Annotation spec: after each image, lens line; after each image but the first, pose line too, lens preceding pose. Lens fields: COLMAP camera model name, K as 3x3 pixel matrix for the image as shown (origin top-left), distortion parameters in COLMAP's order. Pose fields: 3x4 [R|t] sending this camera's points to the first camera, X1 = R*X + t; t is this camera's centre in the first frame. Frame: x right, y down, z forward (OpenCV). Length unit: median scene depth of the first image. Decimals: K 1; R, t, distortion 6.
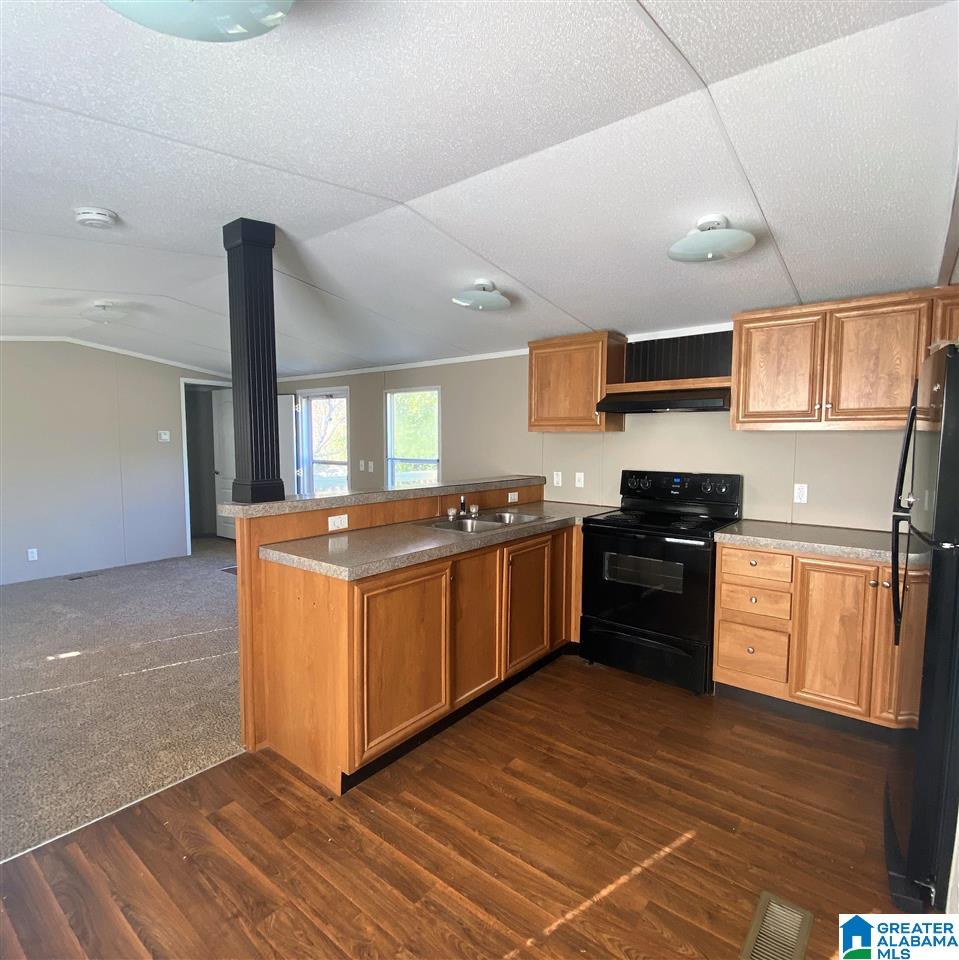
lens RADIAL K [[531.6, 0, 479.5], [0, 531.6, 480.0], [0, 0, 1]] dist [0.044189, -0.038950]
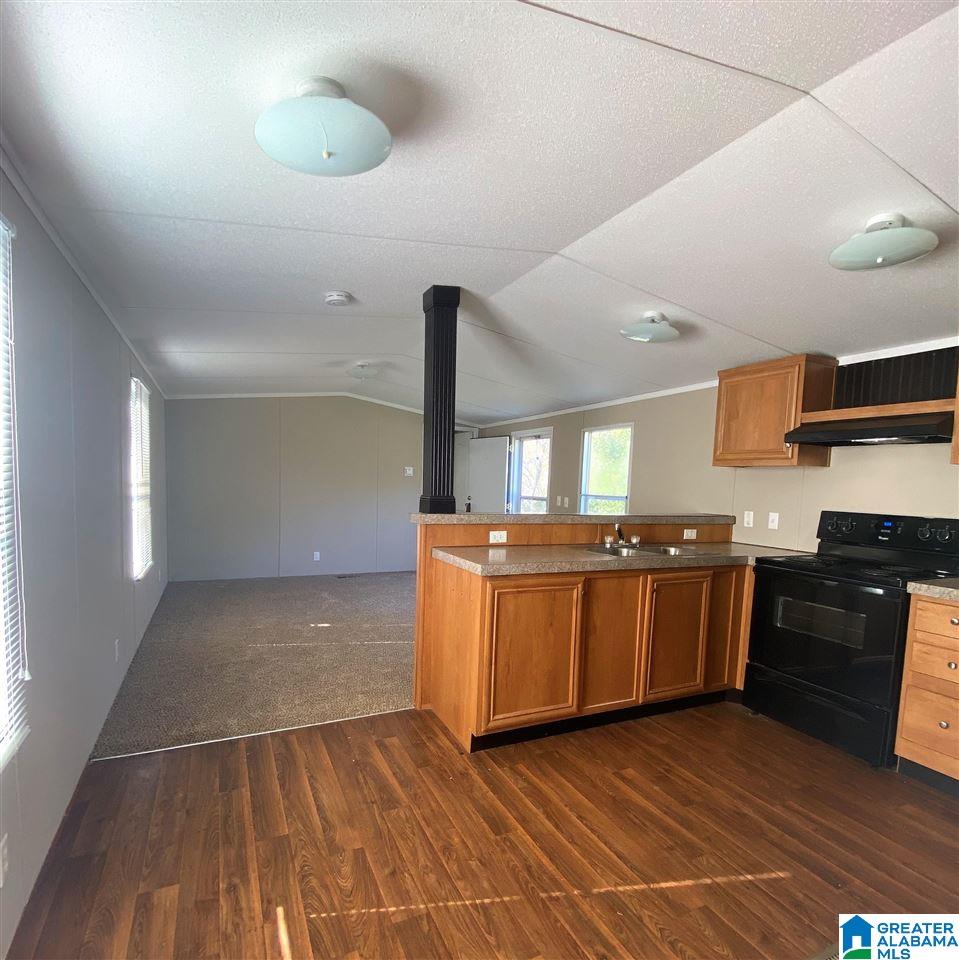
lens RADIAL K [[537.7, 0, 479.0], [0, 537.7, 533.1], [0, 0, 1]] dist [0.054559, -0.044342]
pose [[0.900753, 0.067369, -0.429075, 0.209549], [-0.064642, 0.997689, 0.020945, 0.051362], [0.429494, 0.008870, 0.903026, -0.086255]]
